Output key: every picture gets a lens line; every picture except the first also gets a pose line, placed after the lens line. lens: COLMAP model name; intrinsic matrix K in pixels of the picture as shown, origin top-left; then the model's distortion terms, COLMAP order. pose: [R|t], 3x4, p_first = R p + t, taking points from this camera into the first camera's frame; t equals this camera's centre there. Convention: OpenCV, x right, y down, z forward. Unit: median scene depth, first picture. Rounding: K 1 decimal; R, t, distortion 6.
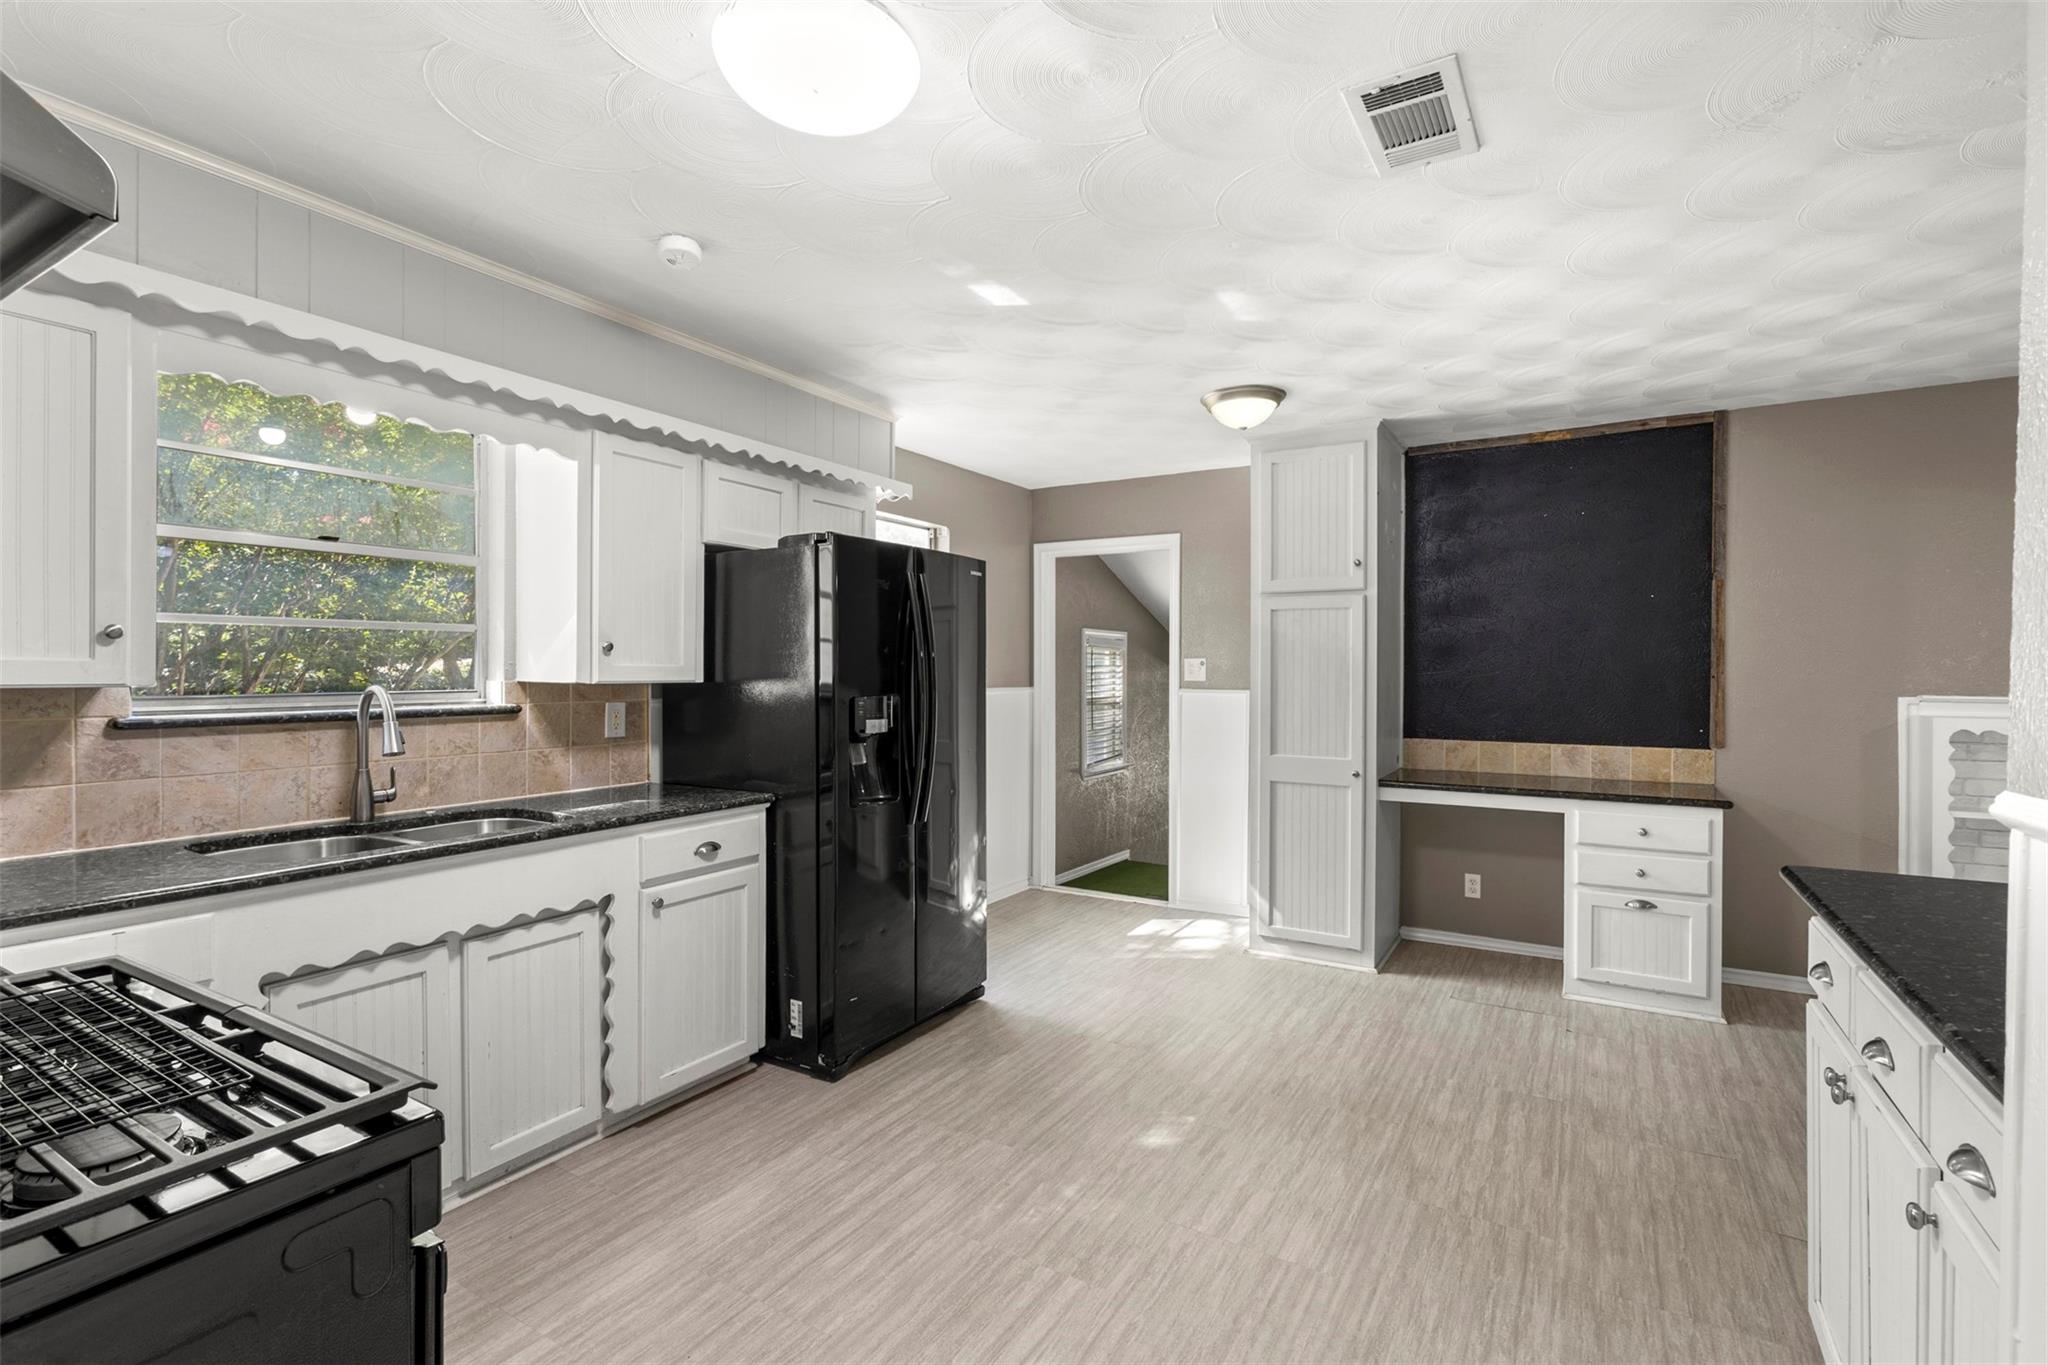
lens RADIAL K [[937.8, 0, 1024.5], [0, 937.8, 676.5], [0, 0, 1]] dist [0.005884, 0.000556]
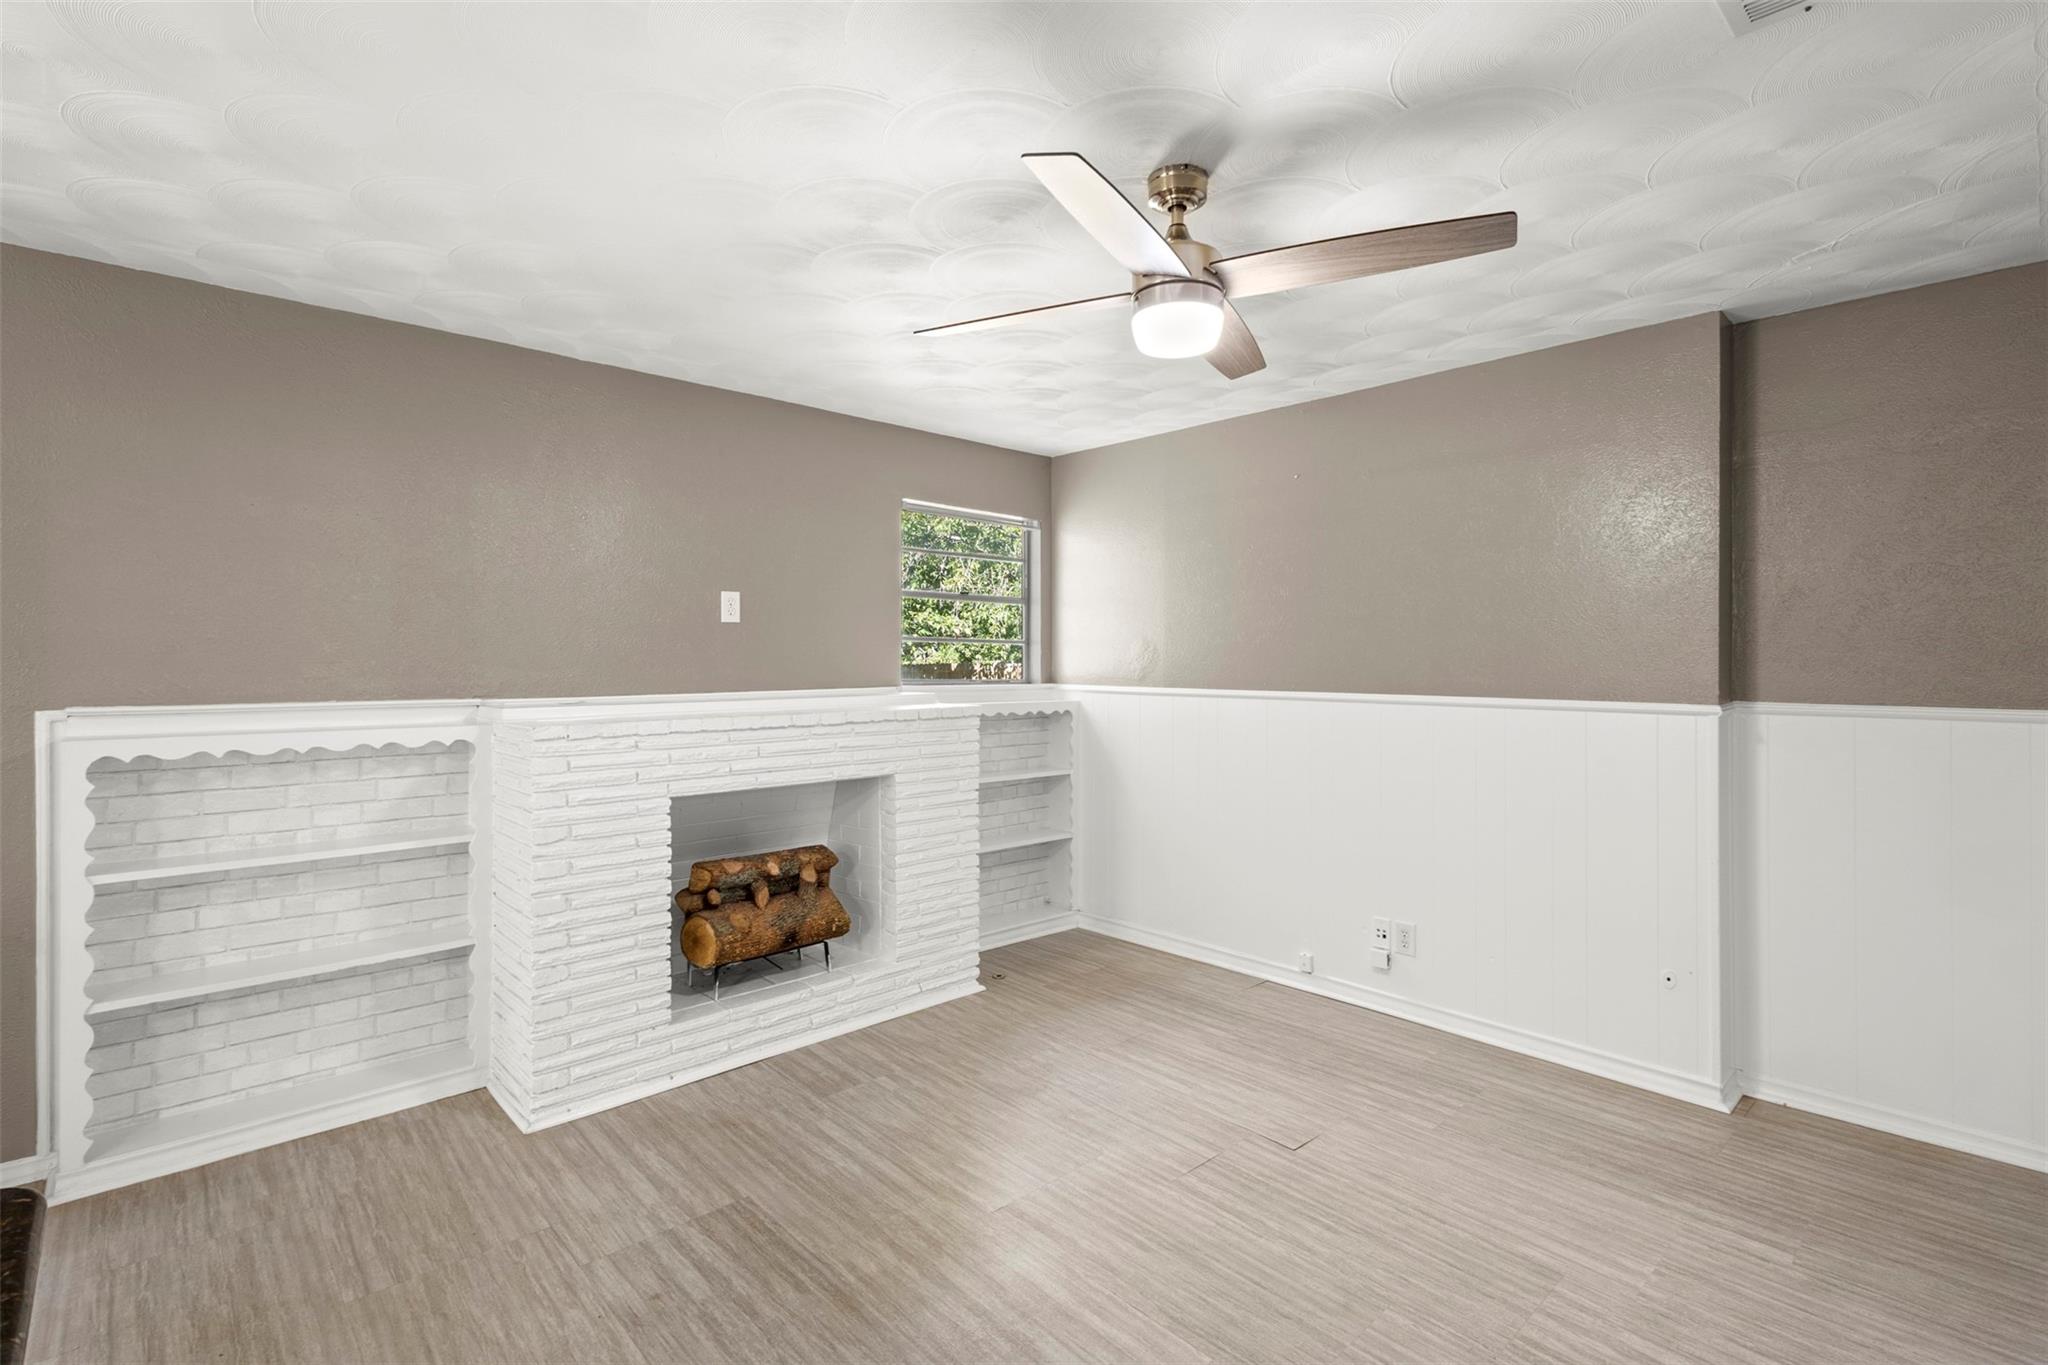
lens RADIAL K [[937.8, 0, 1024.2], [0, 937.8, 675.0], [0, 0, 1]] dist [0.005884, 0.000556]
pose [[0.268028, -0.006441, 0.963390, 0.502544], [0.007104, 0.999964, 0.004709, -0.001955], [-0.963385, 0.005582, 0.268064, 0.160504]]
